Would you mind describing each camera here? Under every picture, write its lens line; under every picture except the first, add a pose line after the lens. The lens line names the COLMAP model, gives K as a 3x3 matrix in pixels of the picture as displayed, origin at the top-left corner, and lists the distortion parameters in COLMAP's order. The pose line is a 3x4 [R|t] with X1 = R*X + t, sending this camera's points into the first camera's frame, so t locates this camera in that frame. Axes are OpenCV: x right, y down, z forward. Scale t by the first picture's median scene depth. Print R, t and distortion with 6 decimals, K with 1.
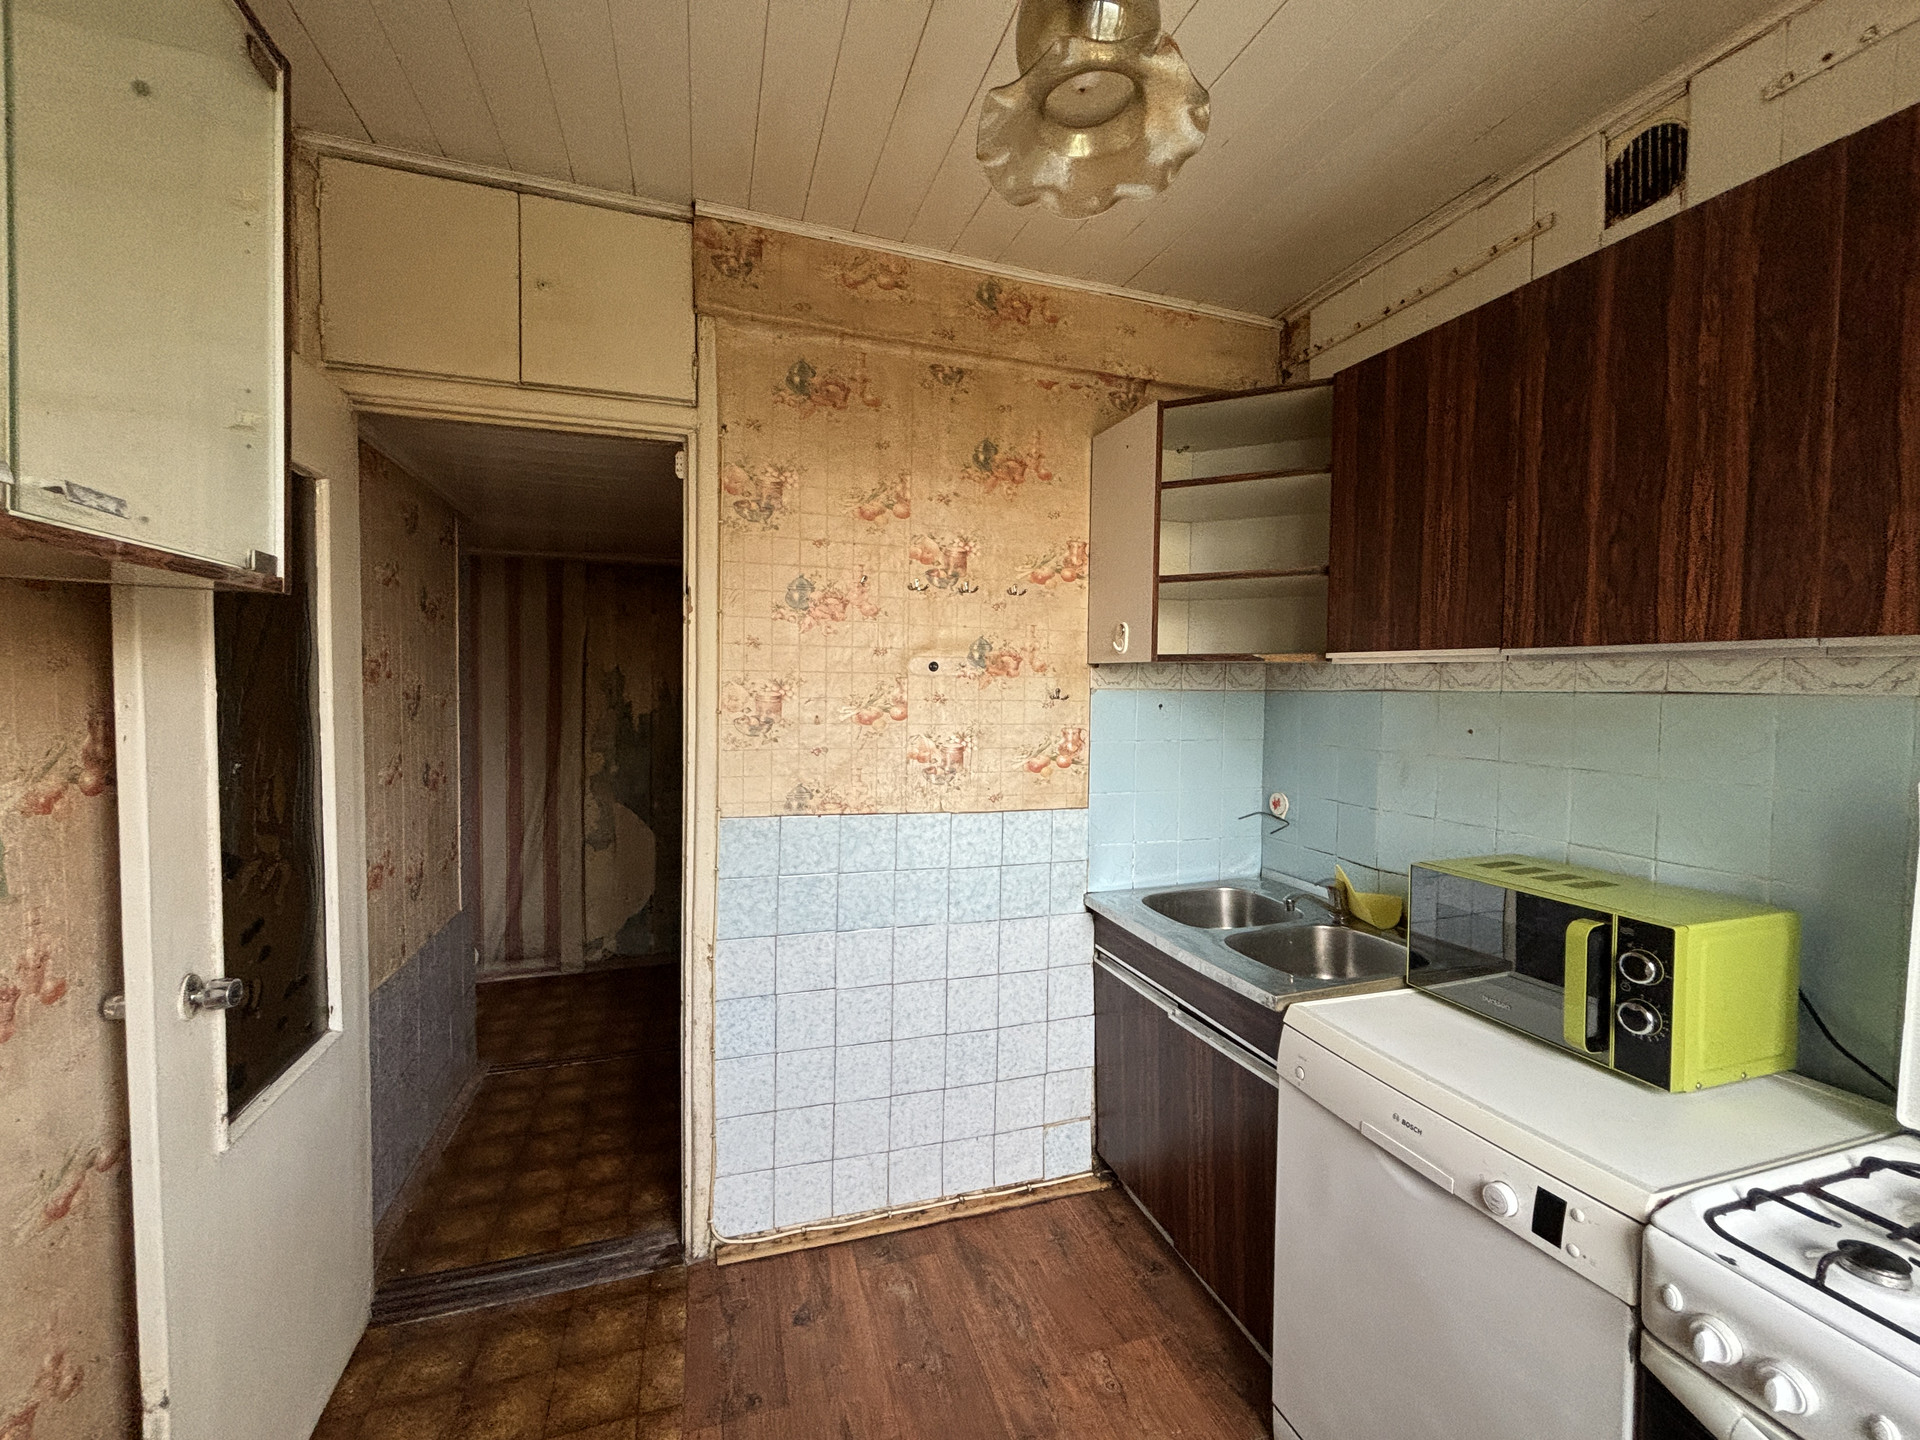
lens RADIAL K [[776.3, 0, 949.7], [0, 776.3, 716.1], [0, 0, 1]] dist [-0.001980, -0.000783]
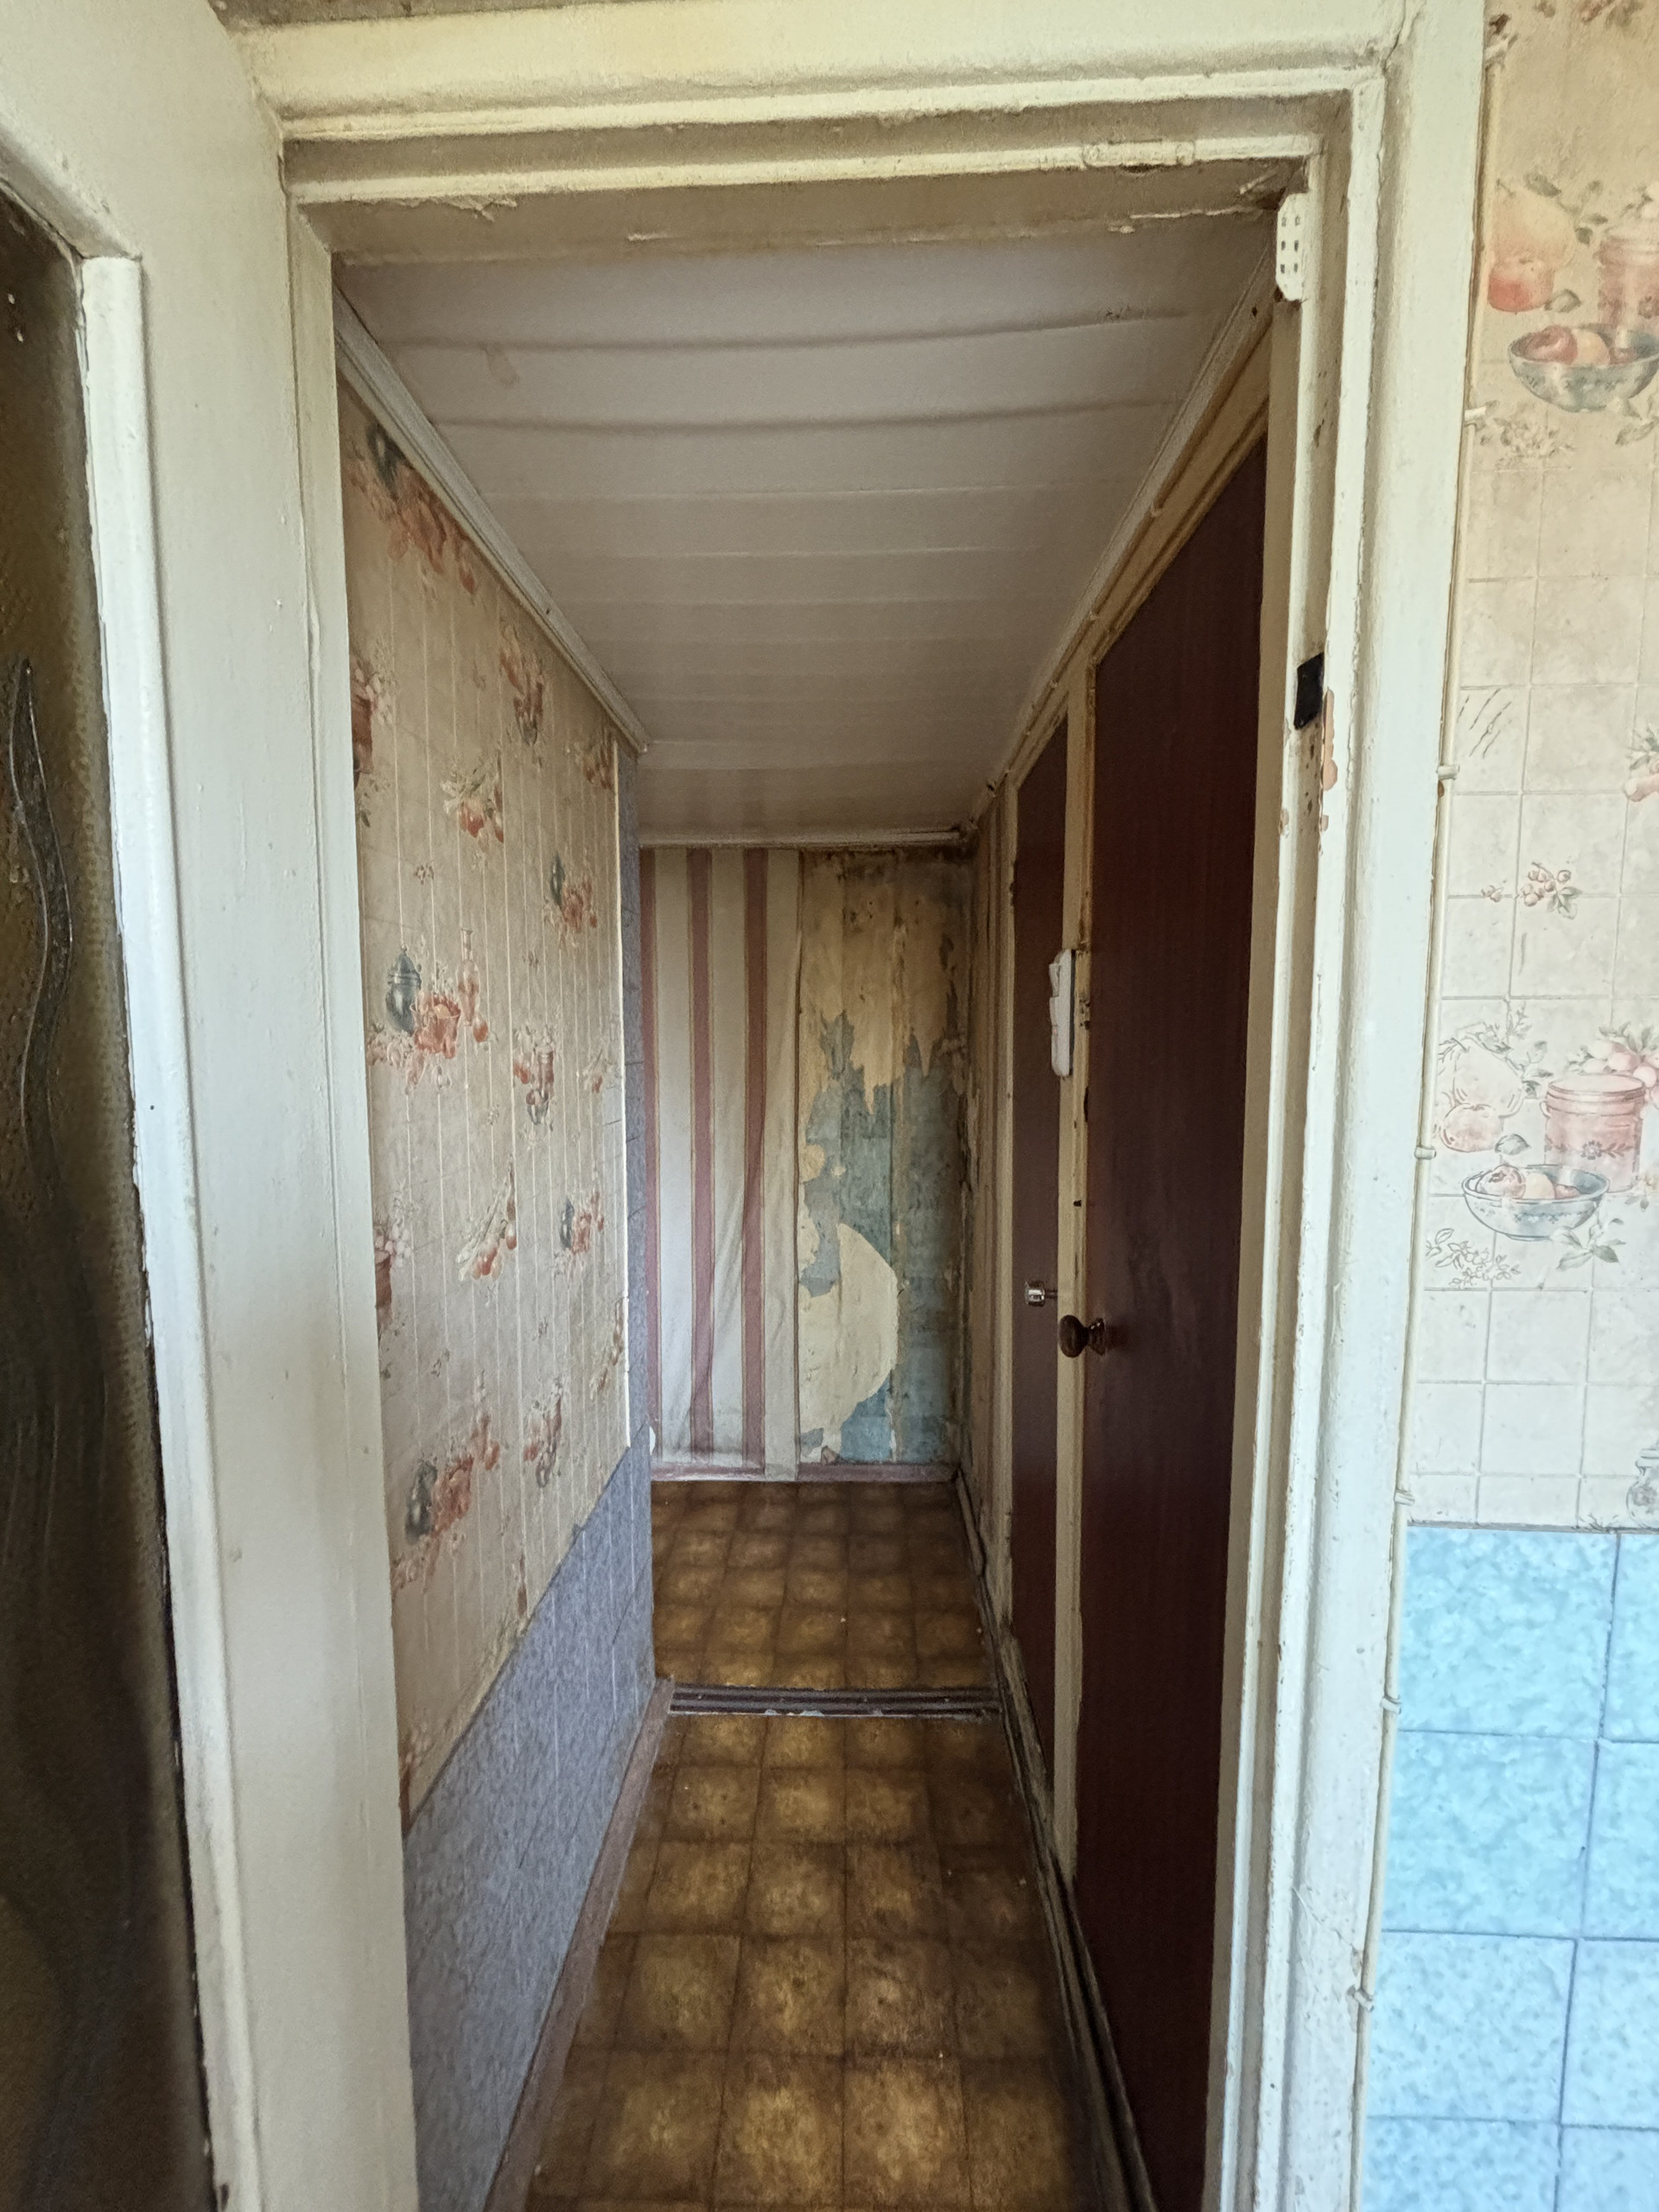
lens RADIAL K [[894.3, 0, 827.1], [0, 894.3, 1099.2], [0, 0, 1]] dist [-0.001980, -0.000783]
pose [[0.938042, 0.011262, -0.346339, -0.197087], [0.000721, 0.999406, 0.034451, -0.018060], [0.346521, -0.032566, 0.937477, 0.324102]]
